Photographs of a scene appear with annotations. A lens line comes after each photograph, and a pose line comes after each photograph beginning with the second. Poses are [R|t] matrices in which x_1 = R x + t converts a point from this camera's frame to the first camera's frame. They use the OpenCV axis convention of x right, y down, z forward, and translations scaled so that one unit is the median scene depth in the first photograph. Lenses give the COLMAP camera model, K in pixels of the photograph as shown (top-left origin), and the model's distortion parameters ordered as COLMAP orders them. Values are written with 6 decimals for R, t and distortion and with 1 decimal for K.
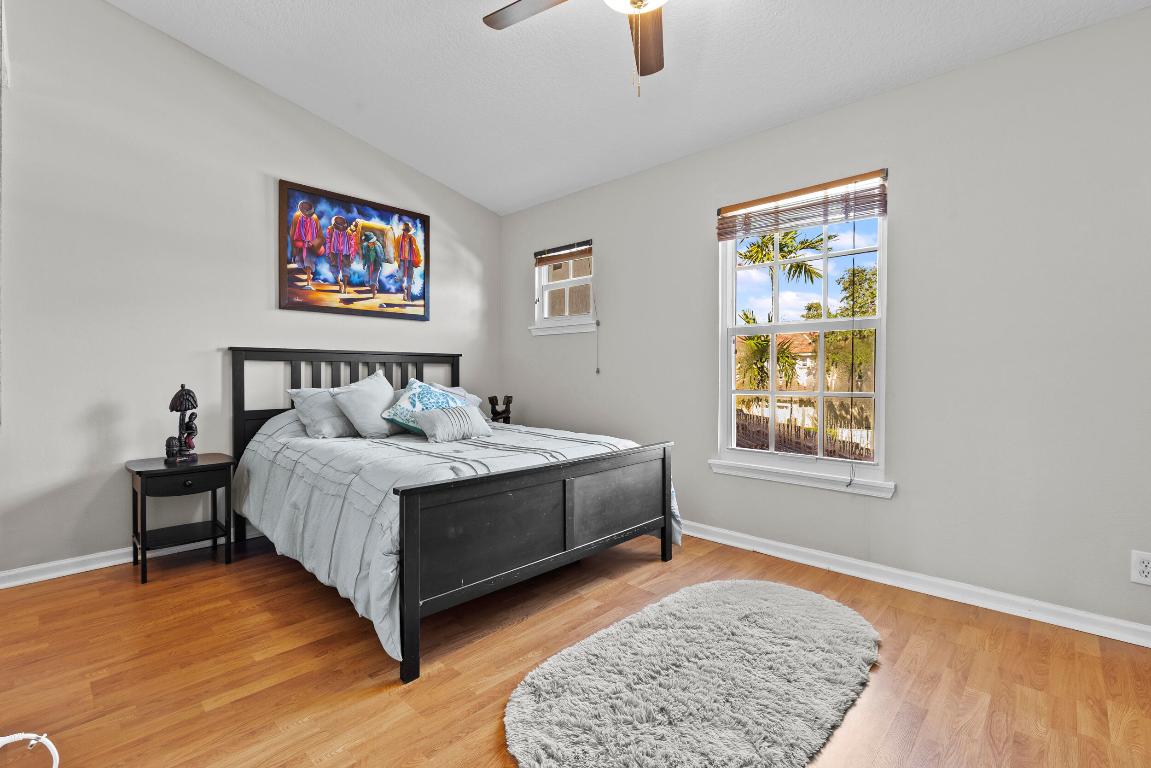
lens RADIAL K [[518.1, 0, 575.5], [0, 518.1, 384.0], [0, 0, 1]] dist [-0.001460, -0.000172]
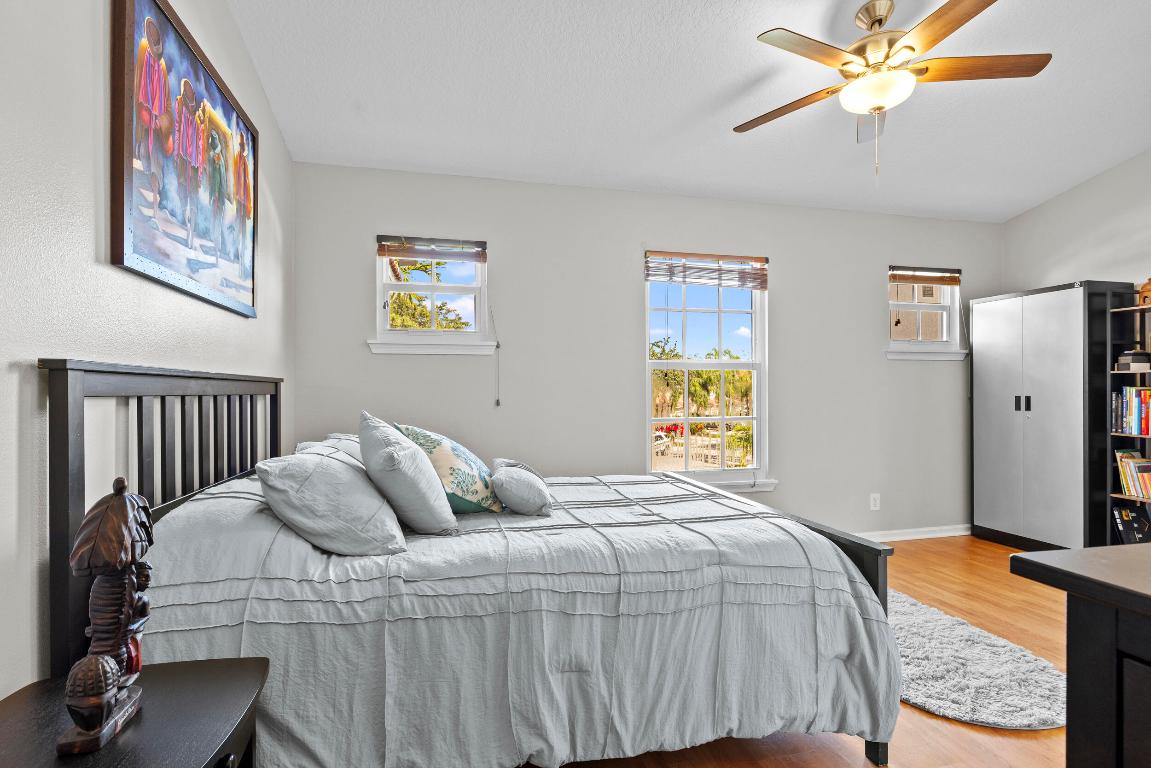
lens RADIAL K [[553.6, 0, 577.3], [0, 553.6, 393.2], [0, 0, 1]] dist [0.000378, -0.000150]
pose [[0.538479, -0.006070, 0.842617, -0.670290], [0.022769, 0.999714, -0.007349, -0.032787], [-0.842331, 0.023143, 0.538463, 0.436316]]
